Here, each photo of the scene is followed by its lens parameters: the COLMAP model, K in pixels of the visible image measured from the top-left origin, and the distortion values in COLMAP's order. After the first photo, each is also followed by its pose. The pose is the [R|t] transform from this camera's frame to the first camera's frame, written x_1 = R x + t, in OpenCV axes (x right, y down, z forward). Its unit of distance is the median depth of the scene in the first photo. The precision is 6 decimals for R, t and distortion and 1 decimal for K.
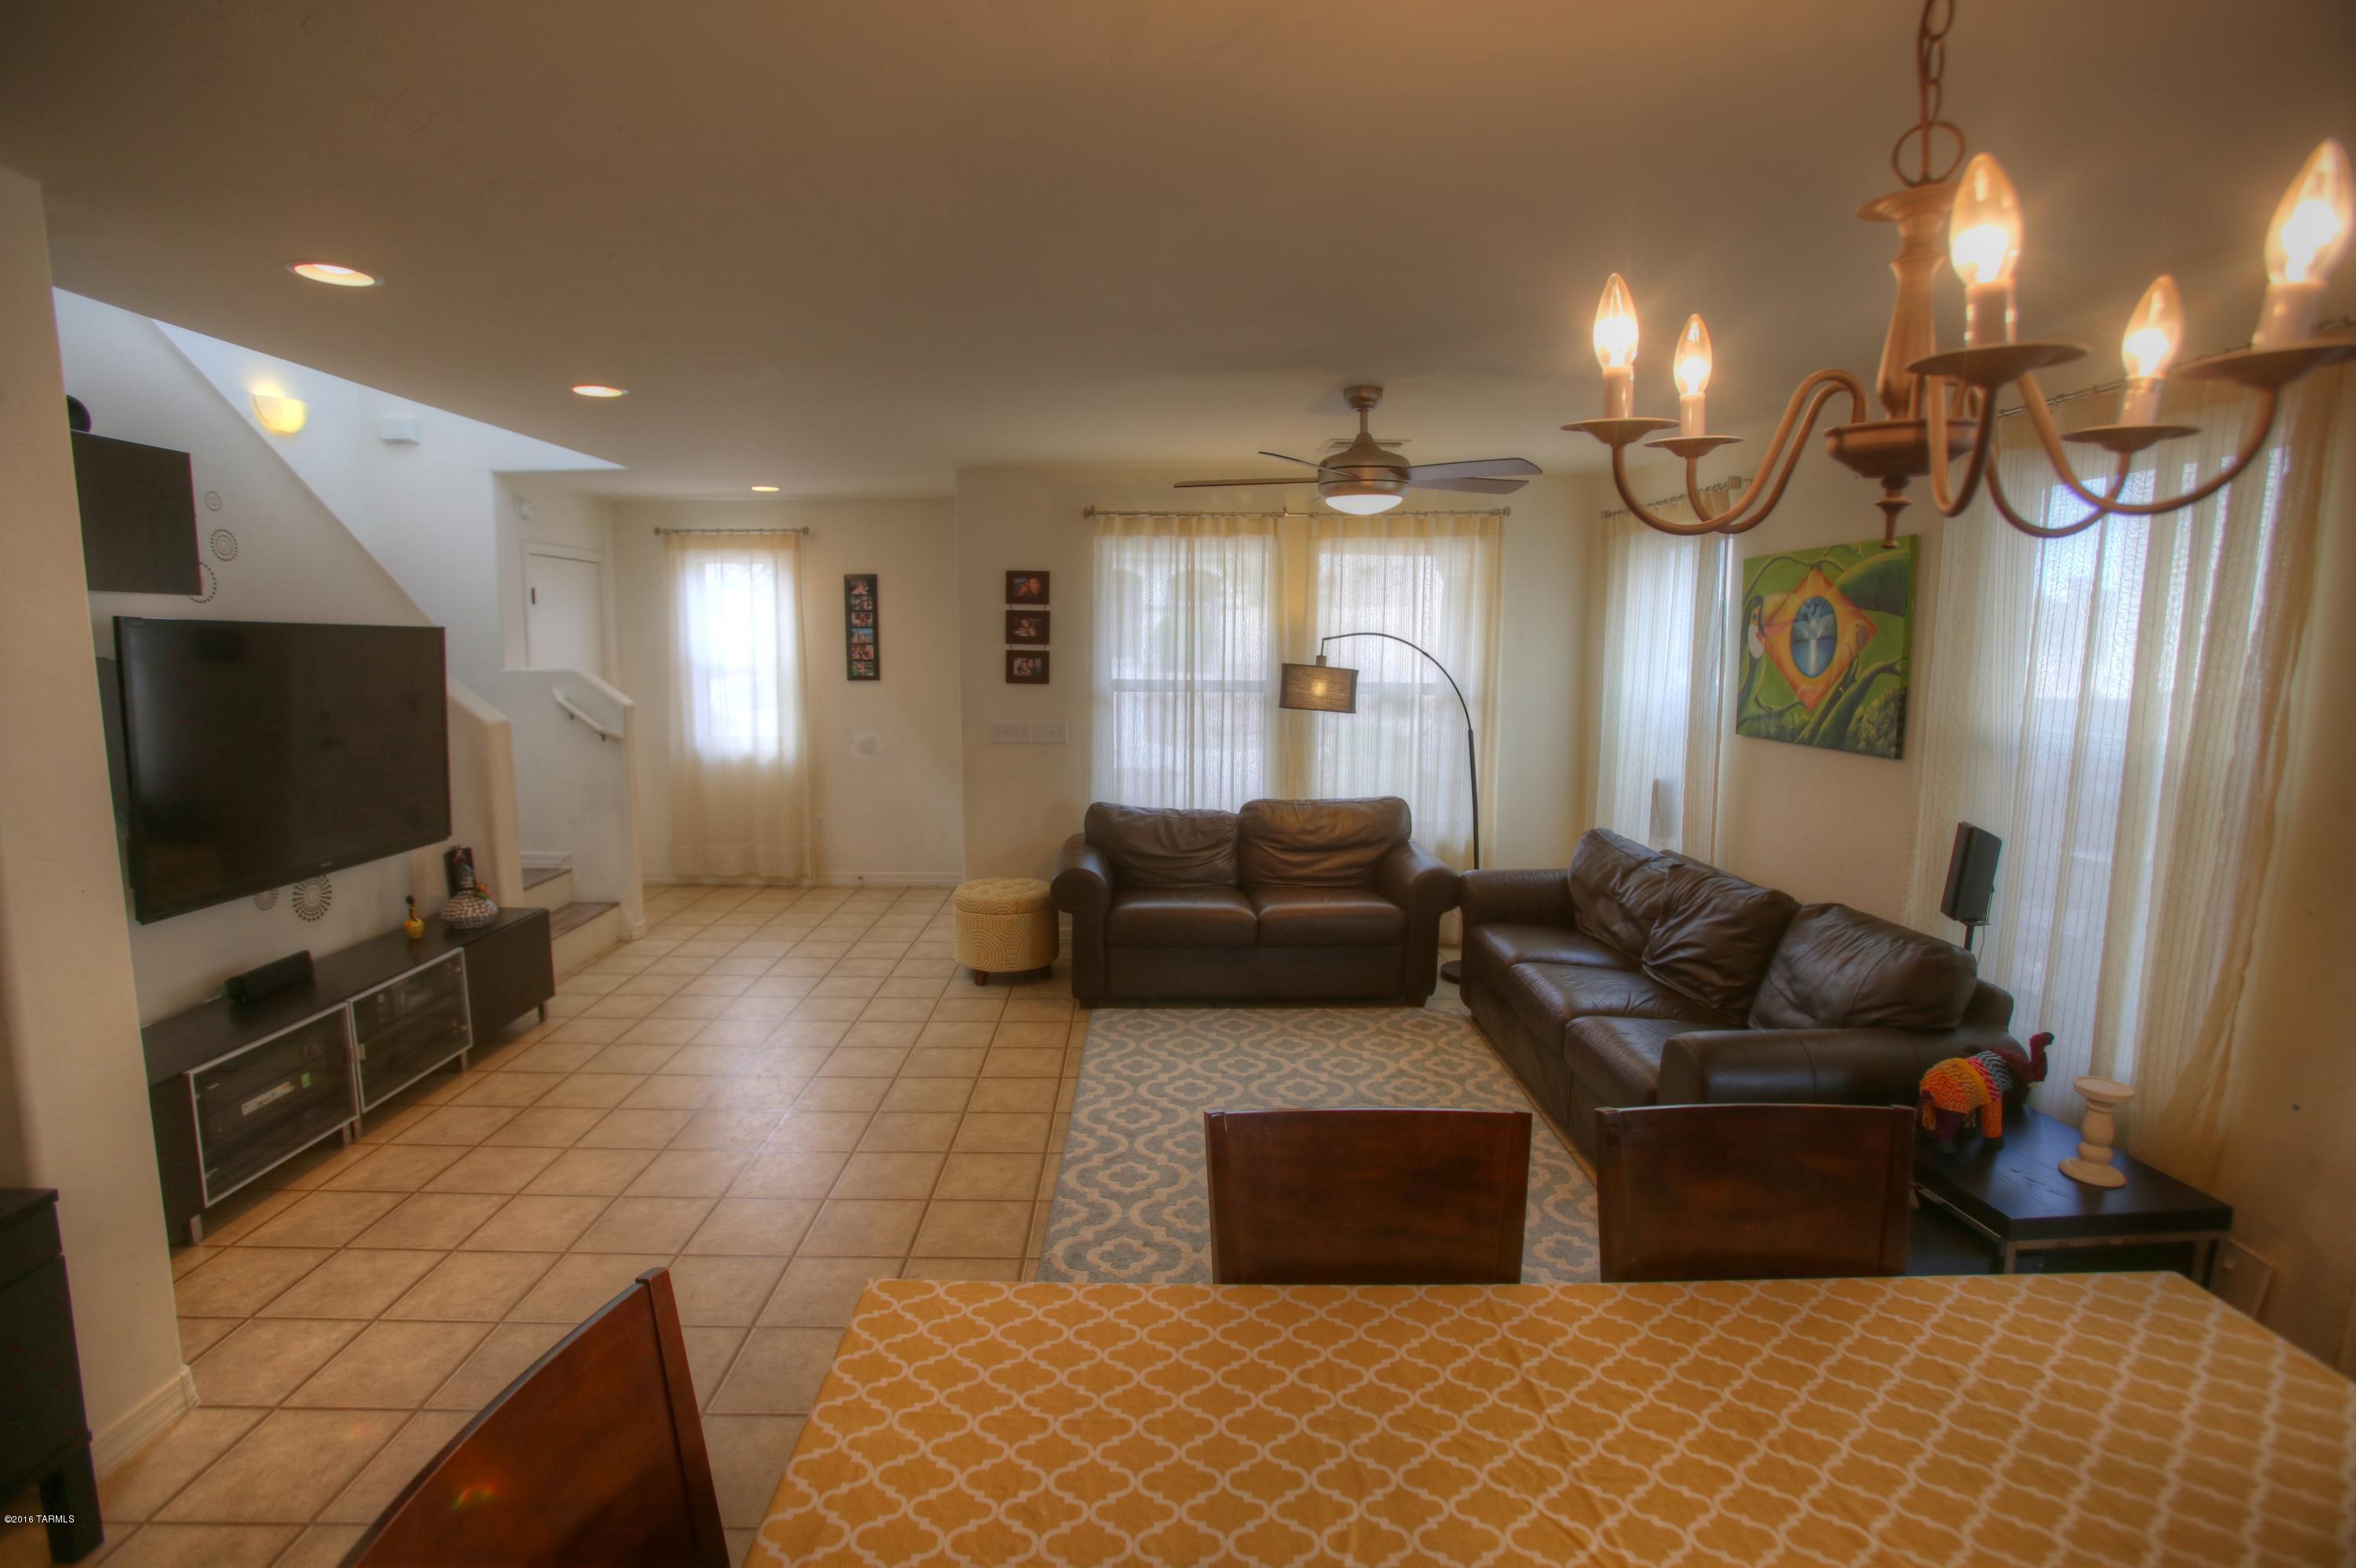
lens RADIAL K [[1124.0, 0, 1160.8], [0, 1124.0, 782.8], [0, 0, 1]] dist [-0.077197, 0.036224]
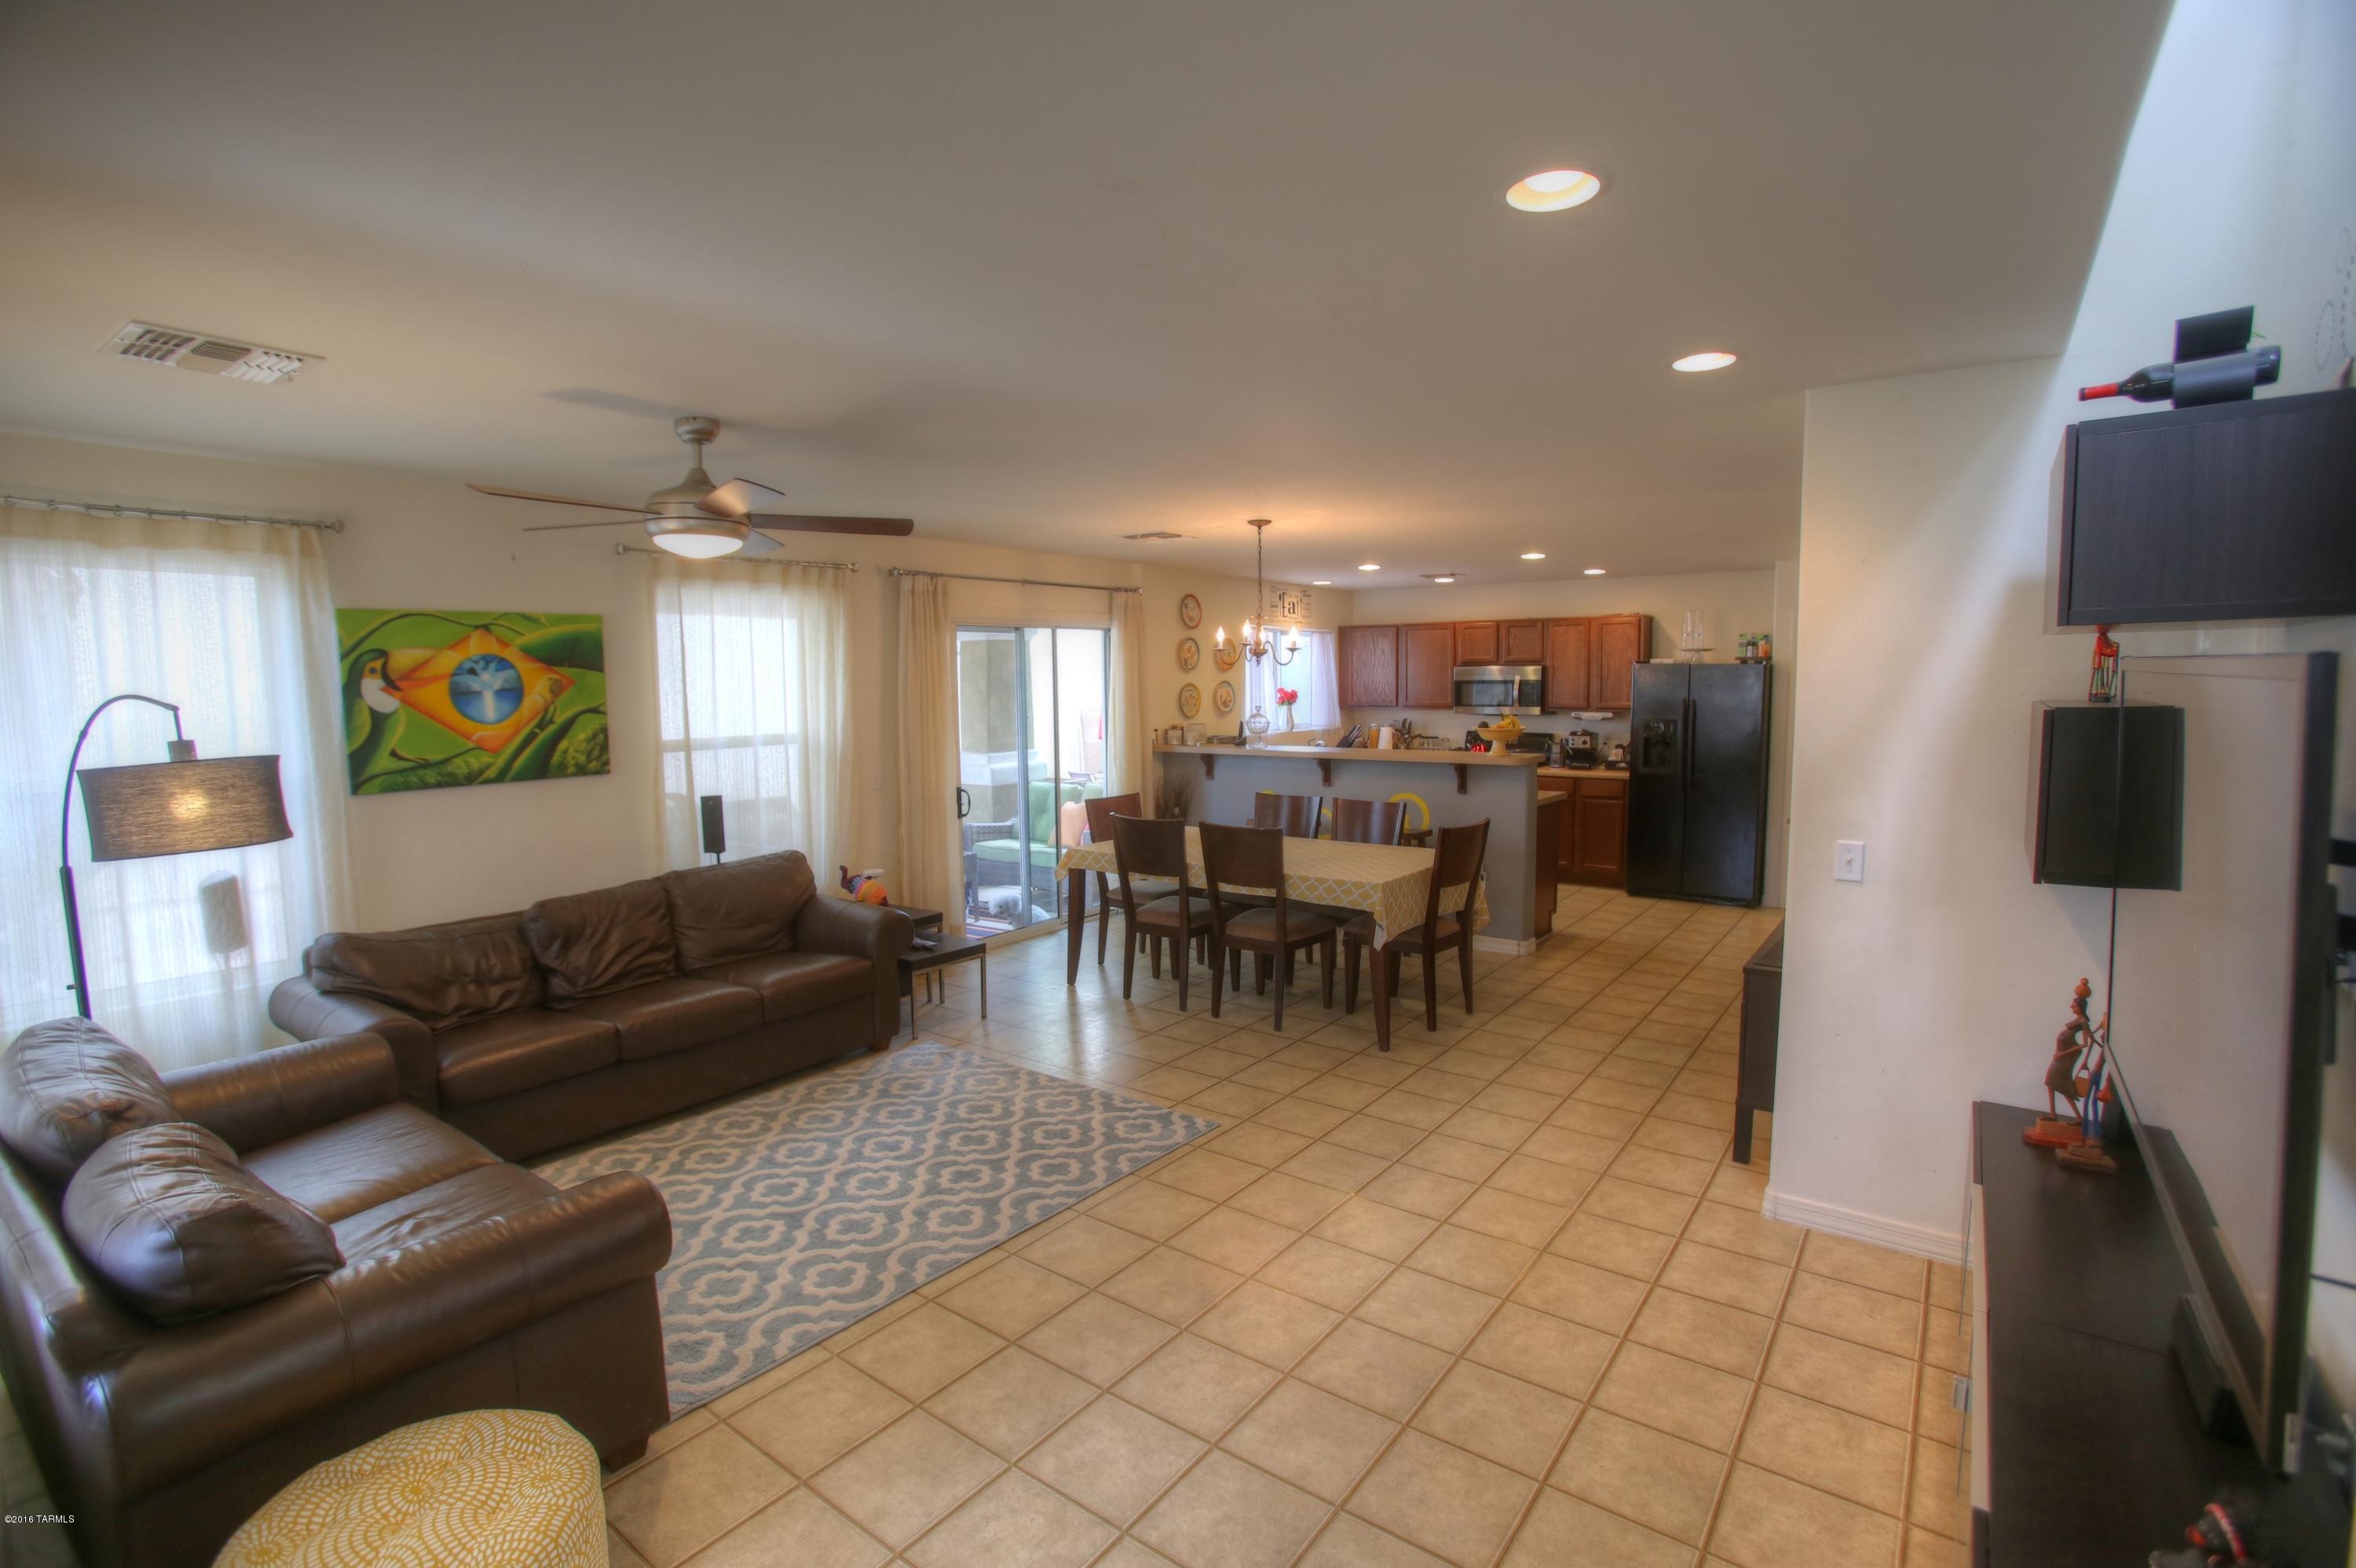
lens RADIAL K [[1087.9, 0, 1164.2], [0, 1087.9, 786.4], [0, 0, 1]] dist [-0.086744, 0.042393]
pose [[-0.788484, -0.057533, 0.612358, -0.610042], [0.086408, 0.975379, 0.202900, -0.186144], [-0.608955, 0.212897, -0.764100, 1.358770]]
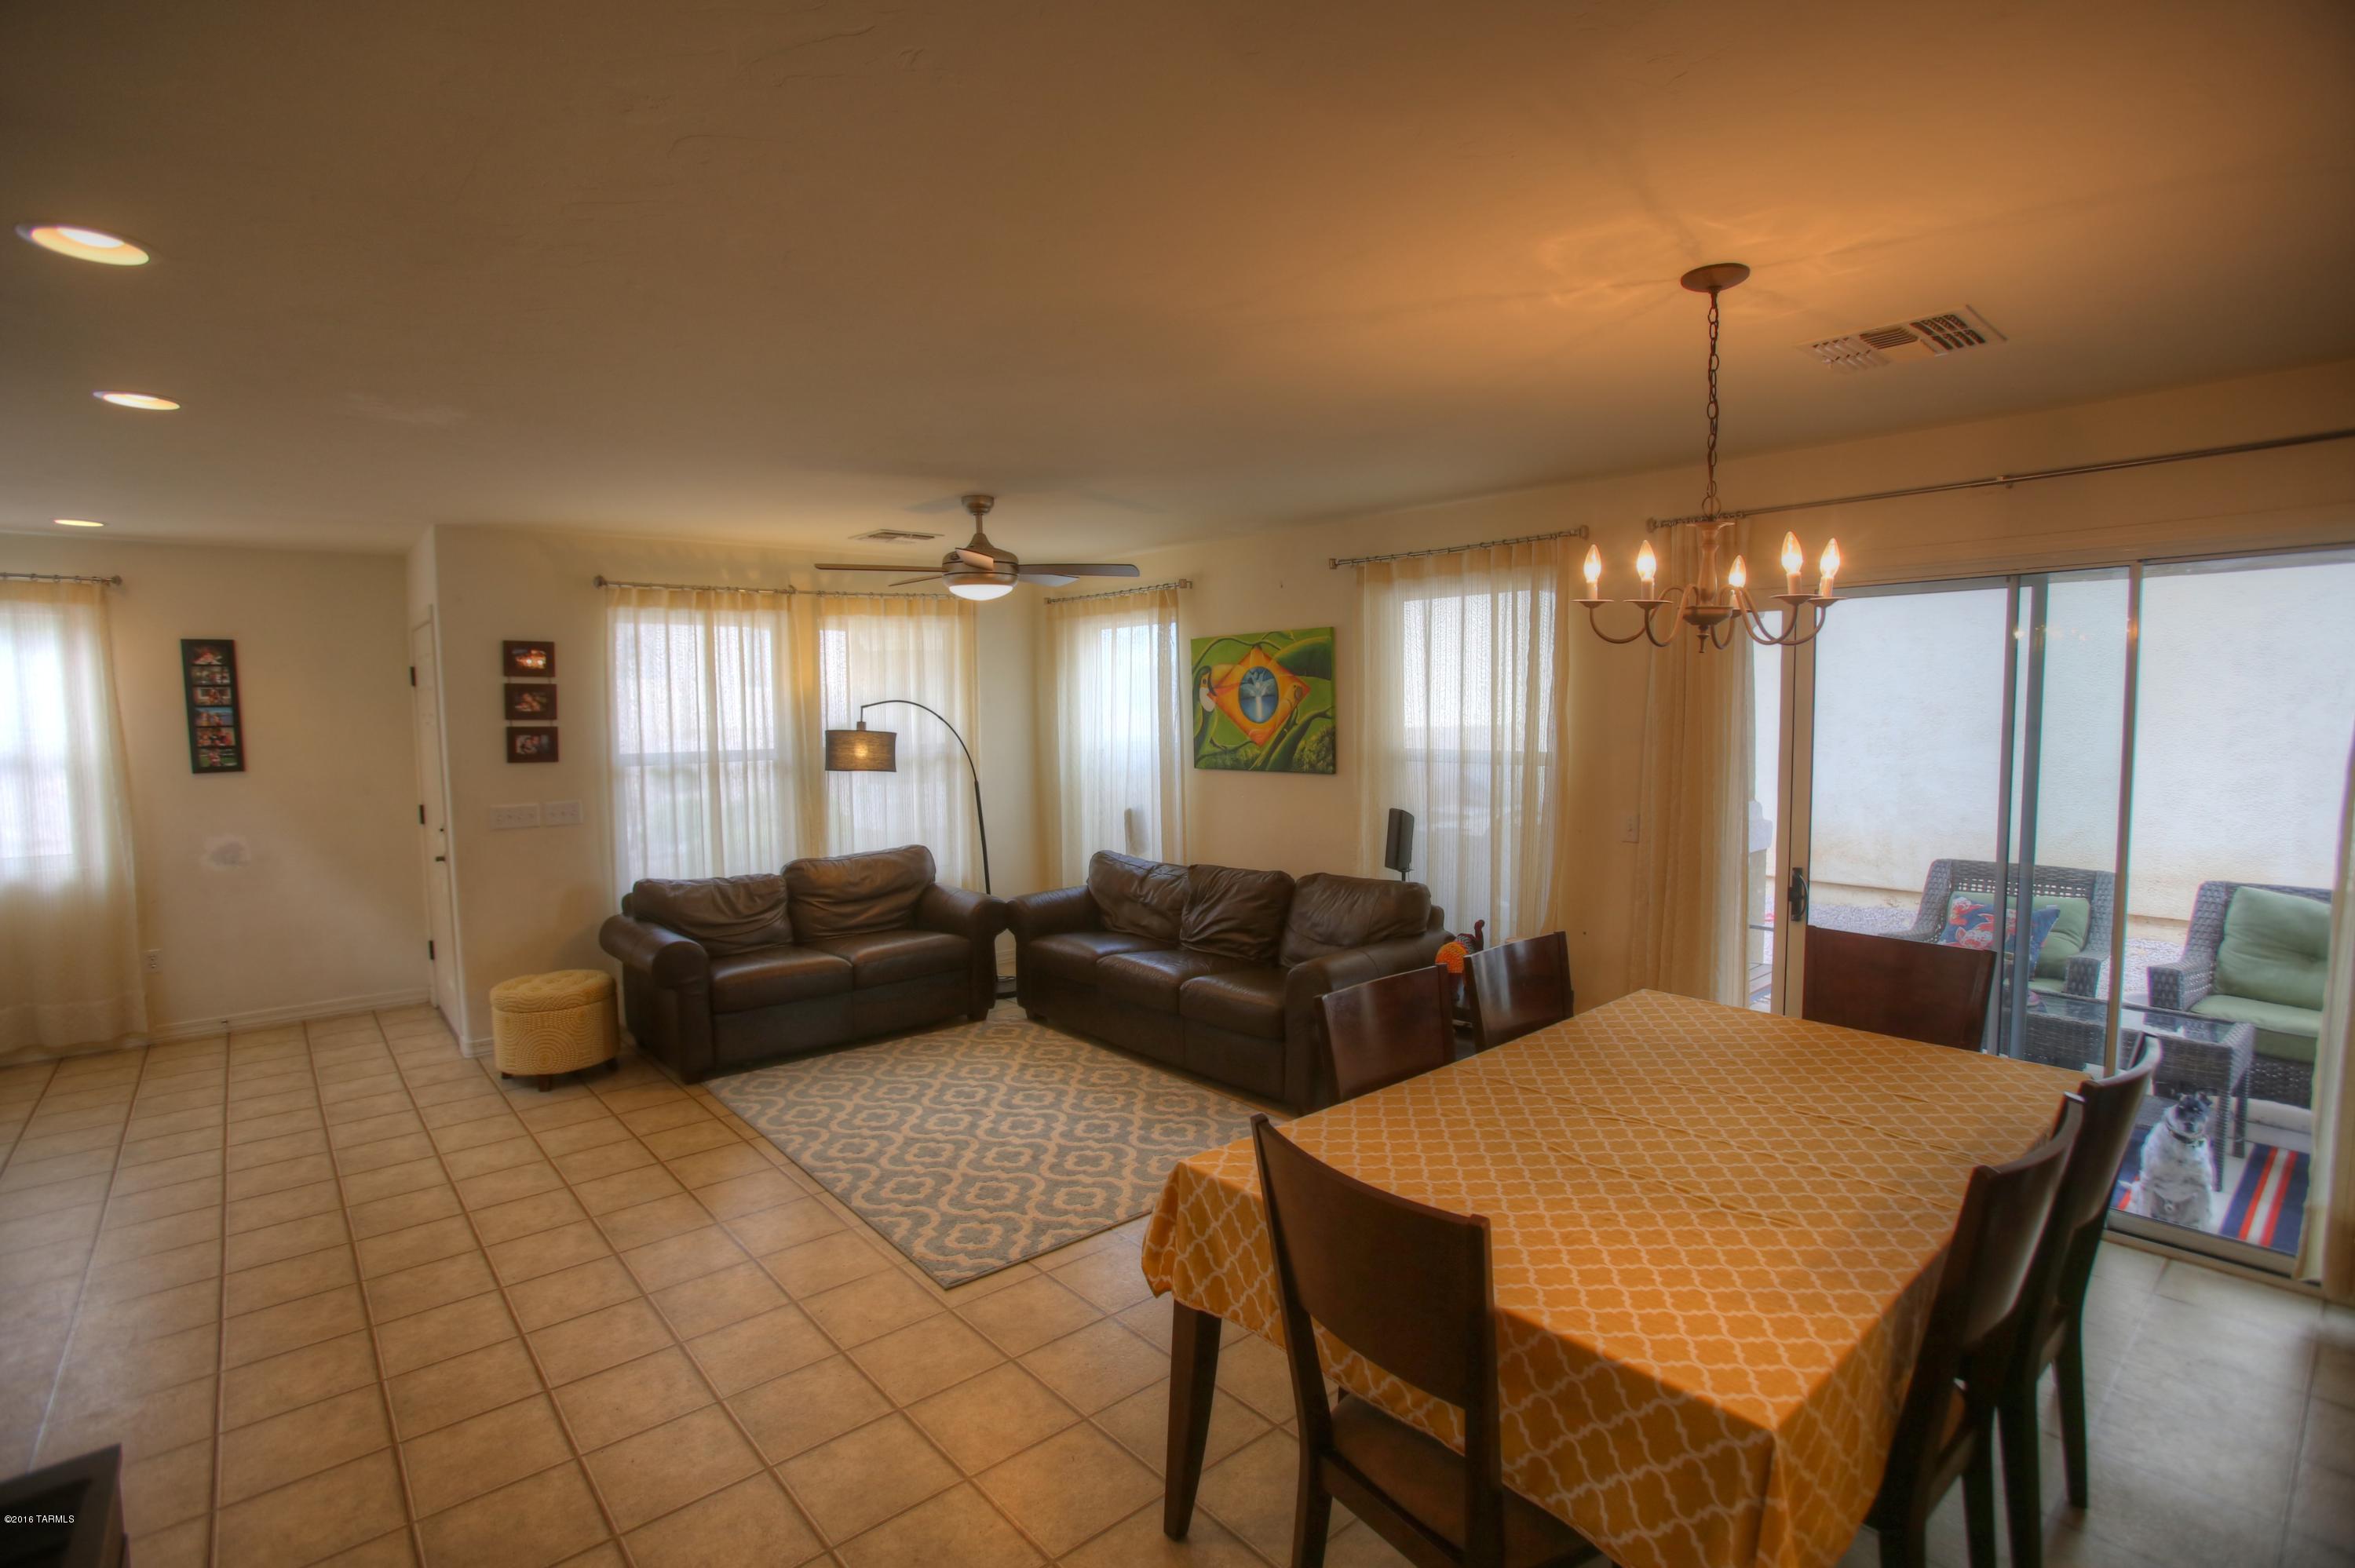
lens RADIAL K [[1120.7, 0, 1173.2], [0, 1120.7, 785.8], [0, 0, 1]] dist [-0.093325, 0.048067]
pose [[0.763496, -0.062767, 0.642755, -0.410882], [0.100642, 0.994670, -0.022416, 0.005919], [-0.637922, 0.081802, 0.765744, -0.032978]]
